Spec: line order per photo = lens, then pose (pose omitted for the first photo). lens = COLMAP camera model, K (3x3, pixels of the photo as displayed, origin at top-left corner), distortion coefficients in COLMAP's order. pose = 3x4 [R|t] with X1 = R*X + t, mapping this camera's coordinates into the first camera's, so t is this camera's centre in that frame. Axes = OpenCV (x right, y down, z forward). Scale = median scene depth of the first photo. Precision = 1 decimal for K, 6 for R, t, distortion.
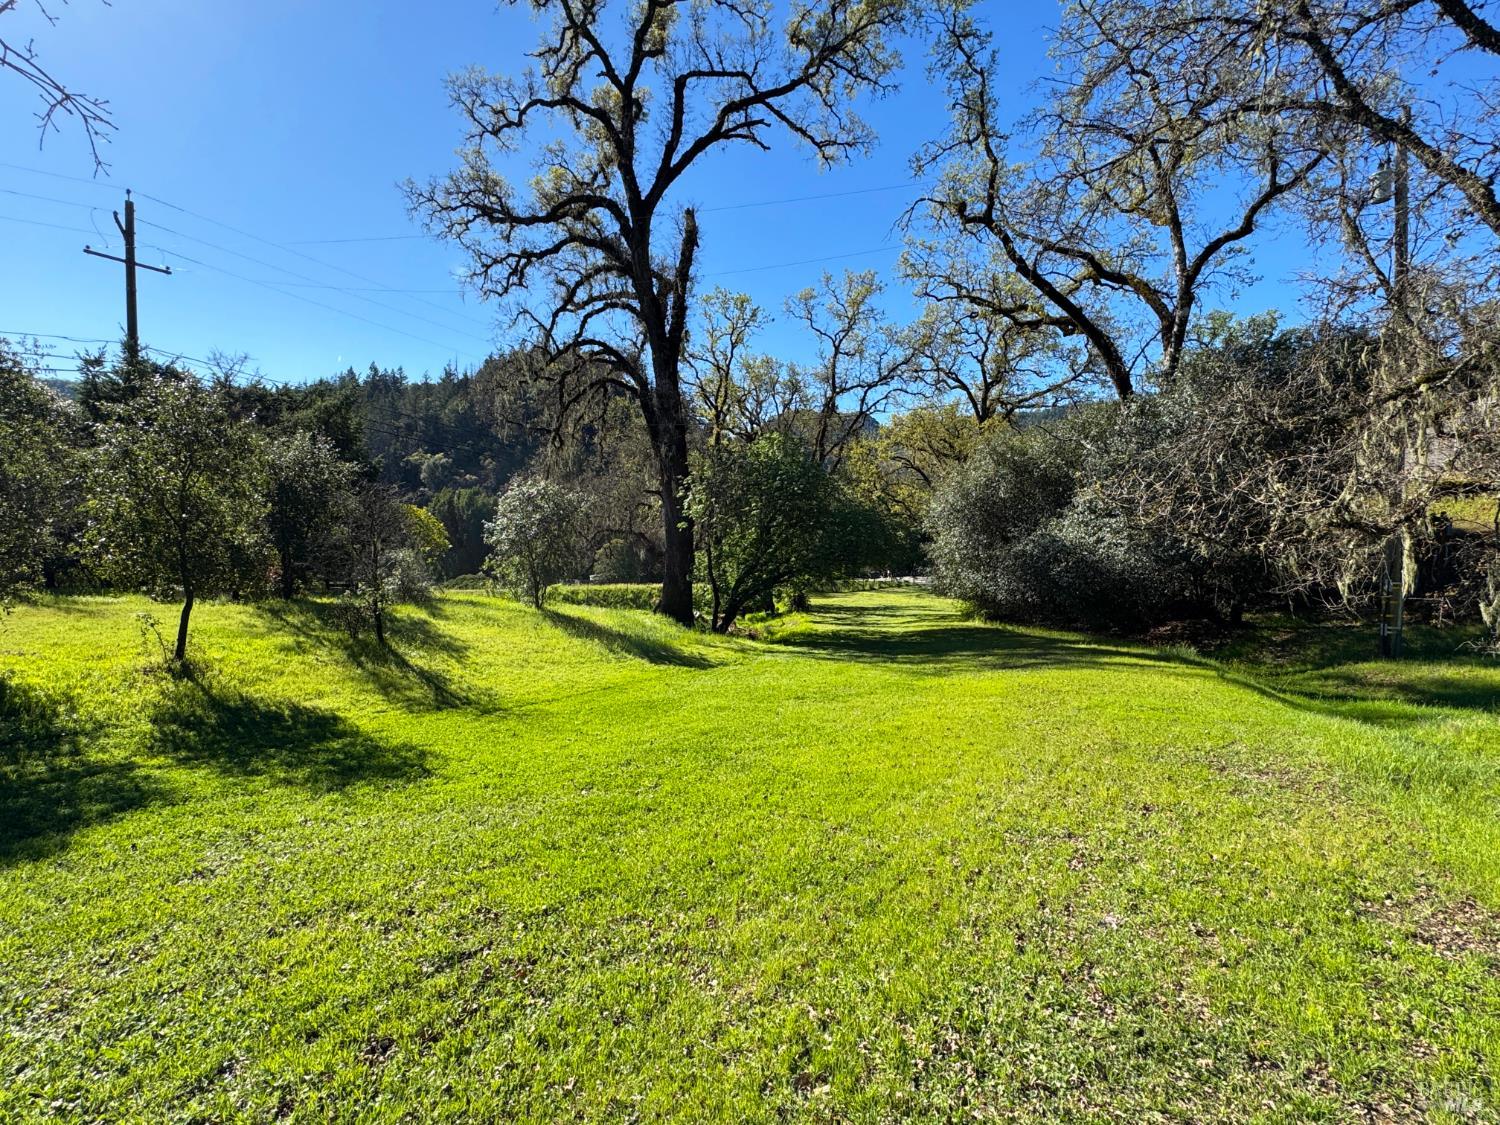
lens RADIAL K [[722.5, 0, 750.8], [0, 722.5, 561.2], [0, 0, 1]] dist [-0.003786, 0.000662]
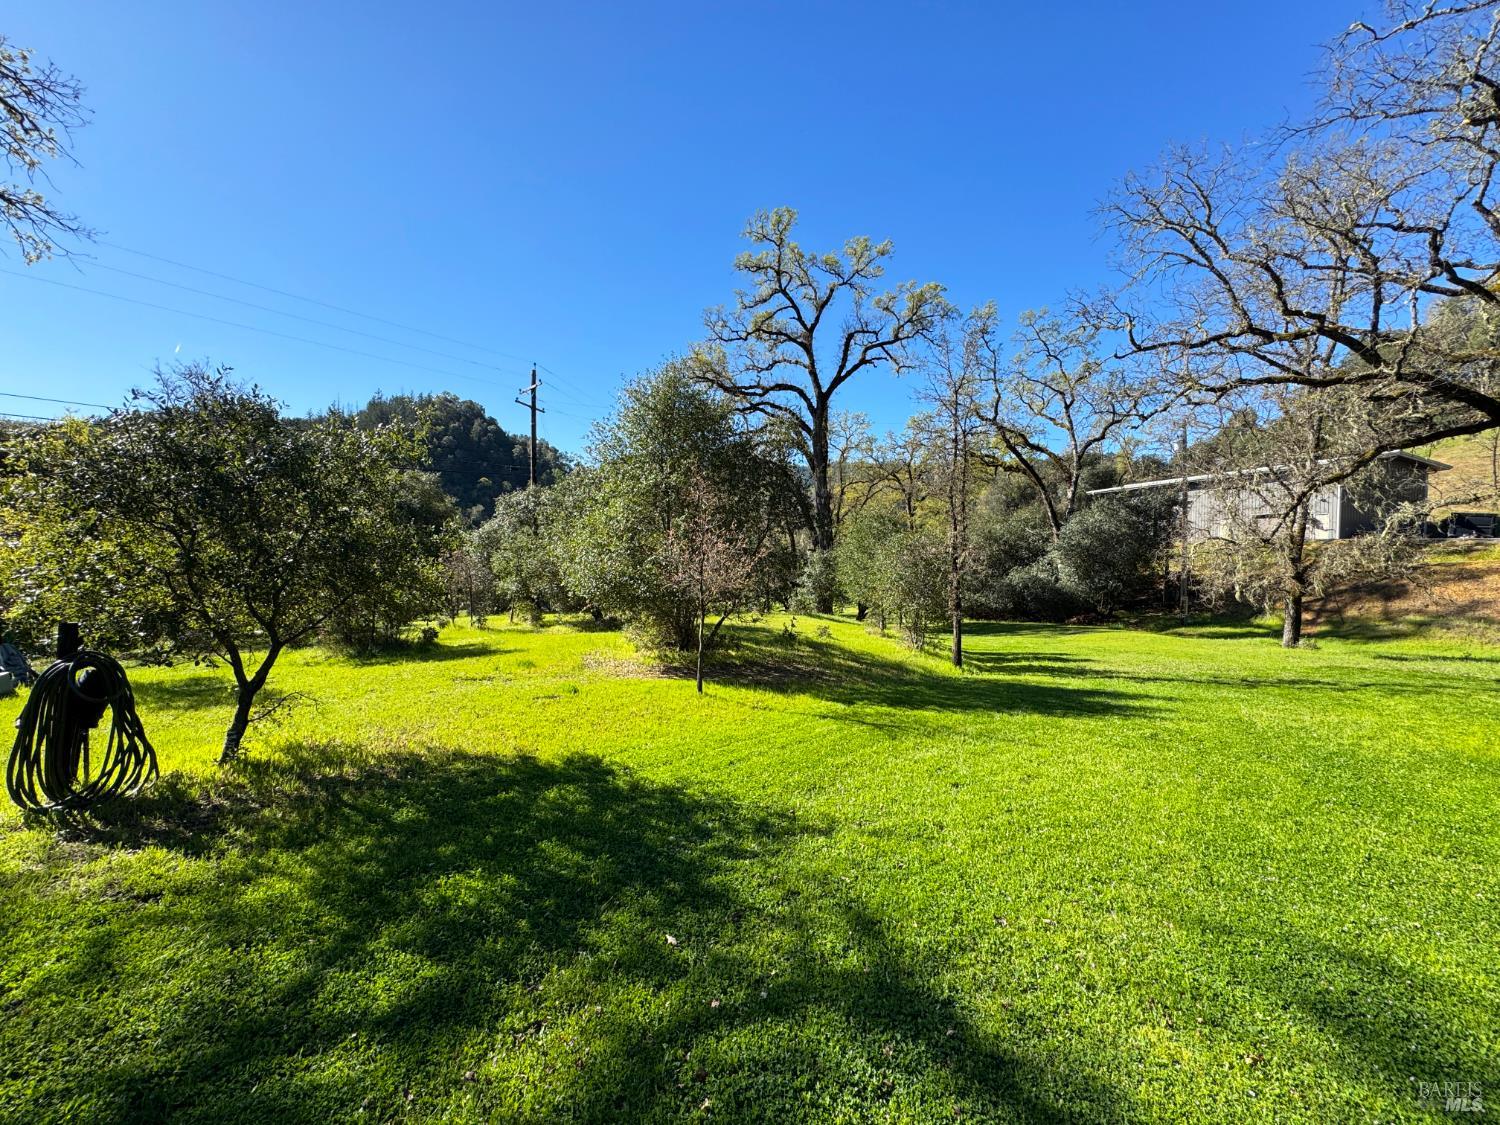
lens RADIAL K [[595.6, 0, 750.0], [0, 595.6, 559.6], [0, 0, 1]] dist [-0.003286, 0.000647]
pose [[0.963113, 0.004508, 0.269061, -0.737474], [0.005275, 0.999351, -0.035628, -0.022856], [-0.269047, 0.035733, 0.962464, -0.394744]]
